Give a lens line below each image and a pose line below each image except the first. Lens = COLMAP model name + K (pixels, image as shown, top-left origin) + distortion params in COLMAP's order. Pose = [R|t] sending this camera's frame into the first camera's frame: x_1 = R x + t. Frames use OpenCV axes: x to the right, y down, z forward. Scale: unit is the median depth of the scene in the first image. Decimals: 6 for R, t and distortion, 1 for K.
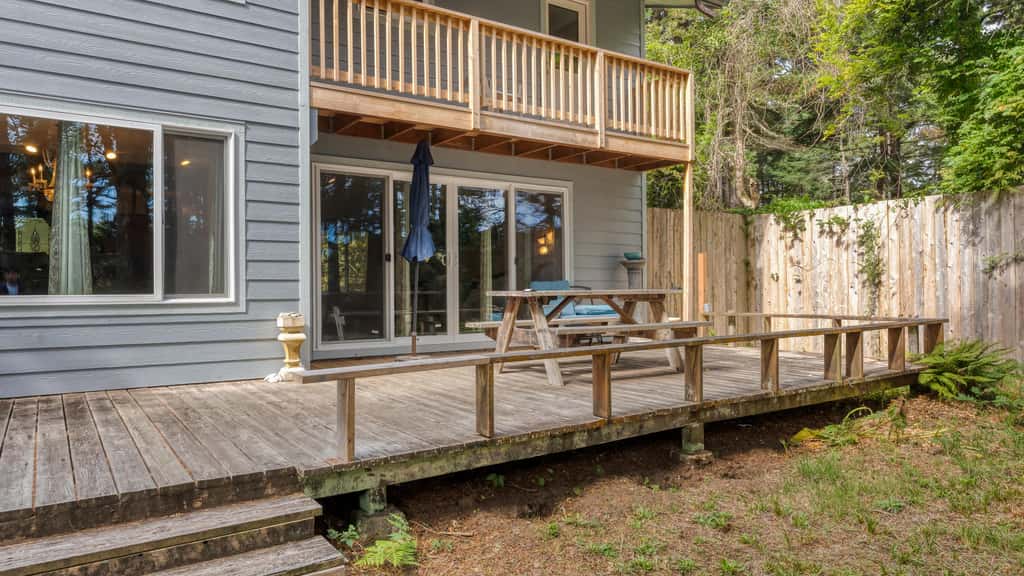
lens RADIAL K [[673.2, 0, 512.7], [0, 673.2, 286.4], [0, 0, 1]] dist [0.002917, 0.001291]
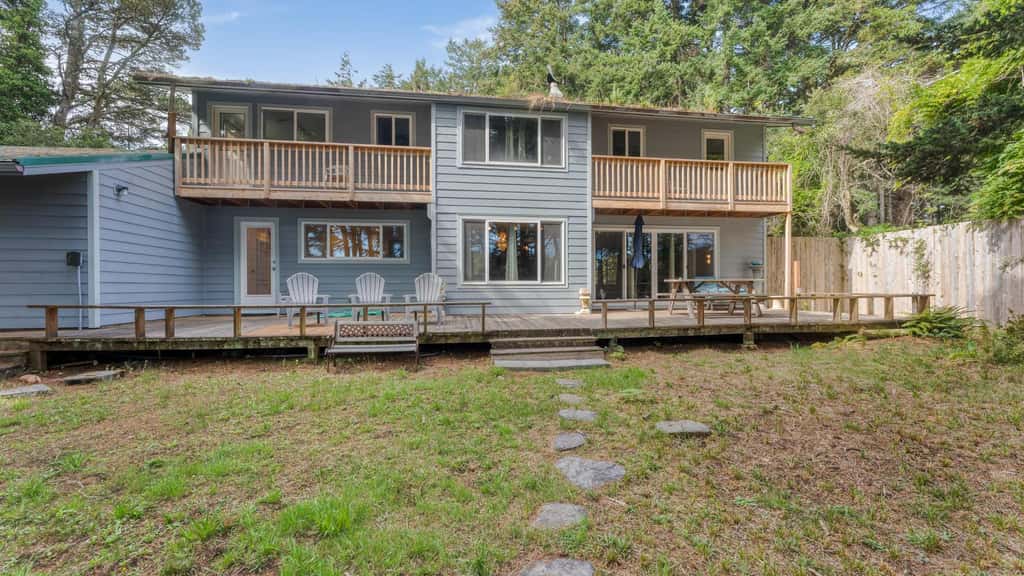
lens RADIAL K [[427.0, 0, 513.2], [0, 427.0, 288.3], [0, 0, 1]] dist [0.001905, 0.000112]
pose [[0.895869, 0.003711, -0.444303, 0.114993], [-0.001598, 0.999986, 0.005130, 0.022863], [0.444315, -0.003885, 0.895862, -0.438669]]
